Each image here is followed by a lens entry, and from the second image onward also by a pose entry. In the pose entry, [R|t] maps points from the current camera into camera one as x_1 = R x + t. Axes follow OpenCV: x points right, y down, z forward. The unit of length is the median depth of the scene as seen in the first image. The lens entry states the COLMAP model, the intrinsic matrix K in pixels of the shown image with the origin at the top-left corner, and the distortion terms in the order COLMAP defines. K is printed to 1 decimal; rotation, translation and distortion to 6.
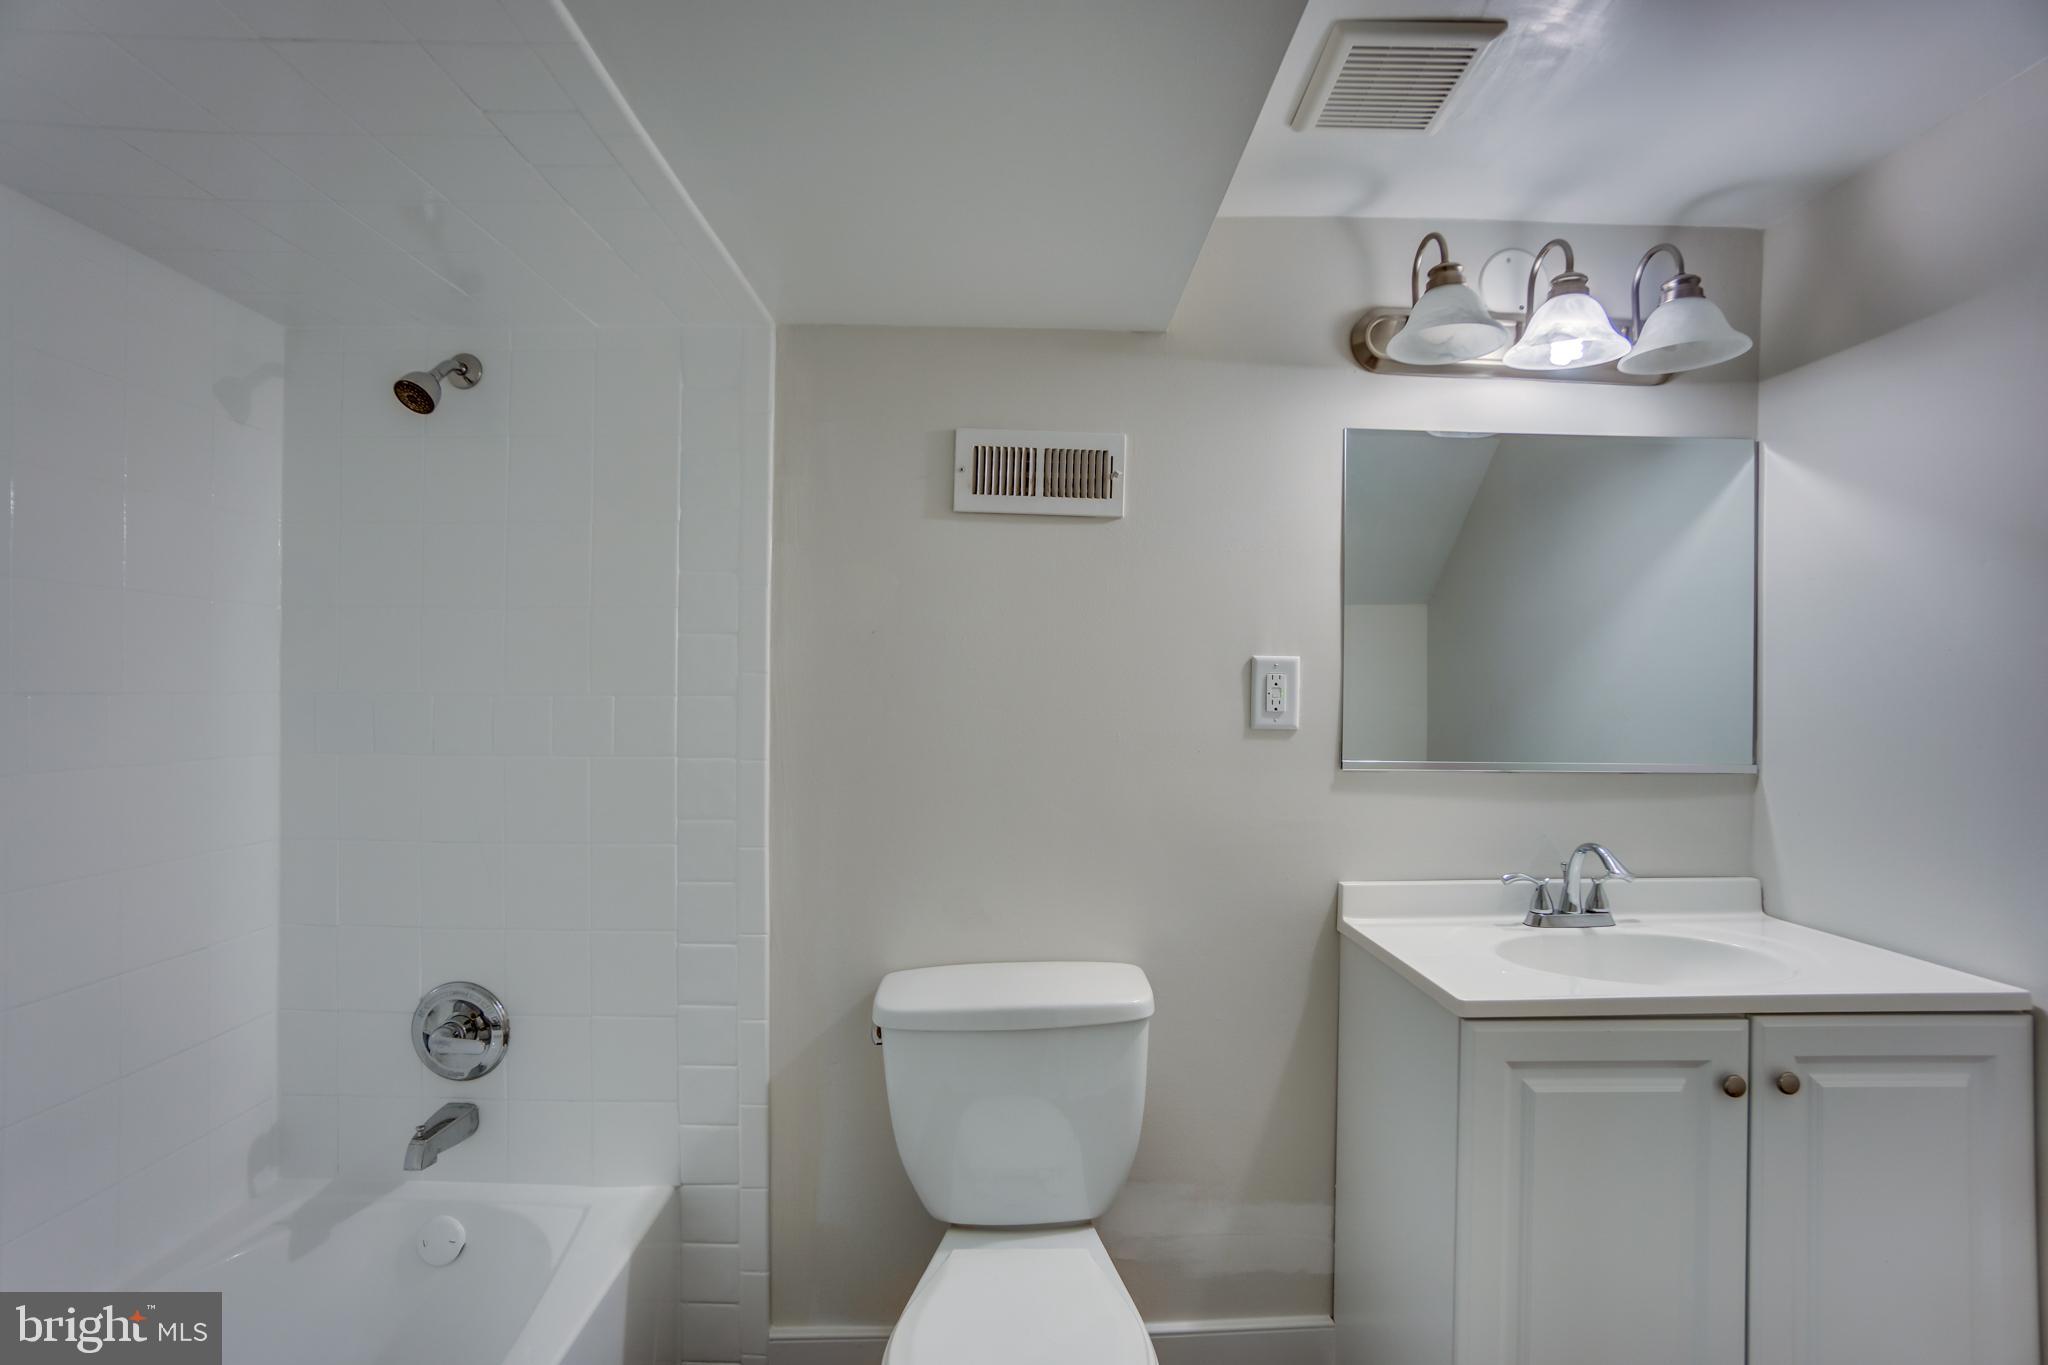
lens RADIAL K [[952.5, 0, 1032.5], [0, 952.5, 688.1], [0, 0, 1]] dist [-0.058238, 0.021670]
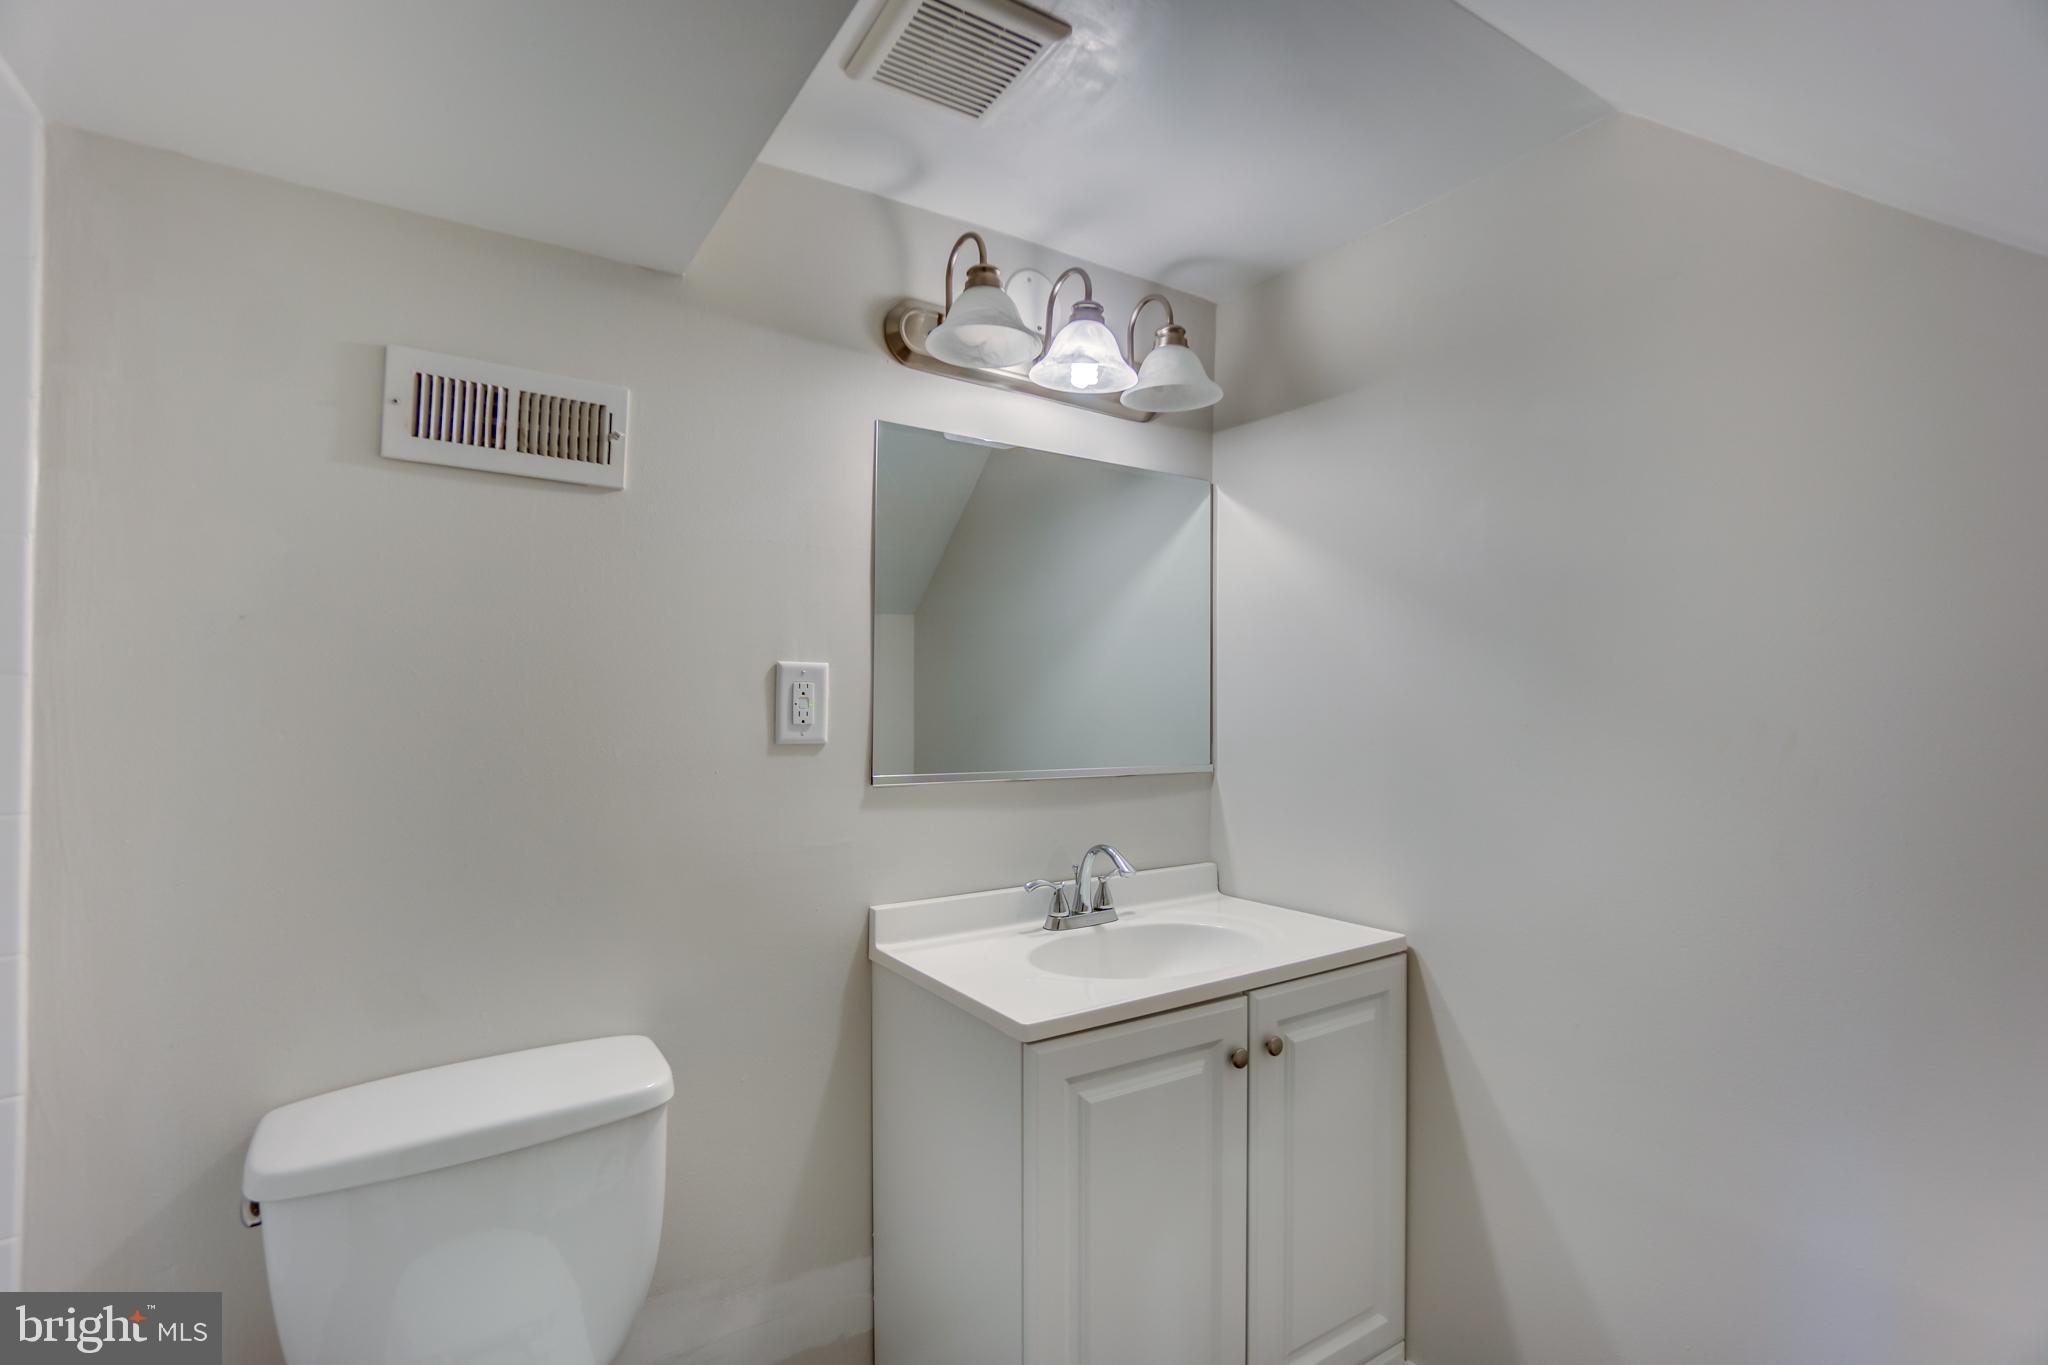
lens RADIAL K [[952.5, 0, 1032.5], [0, 952.5, 688.1], [0, 0, 1]] dist [-0.058238, 0.021670]
pose [[0.847208, 0.003764, 0.531247, -0.036709], [0.001117, 0.999960, -0.008866, -0.001126], [-0.531260, 0.008105, 0.847170, 0.129475]]
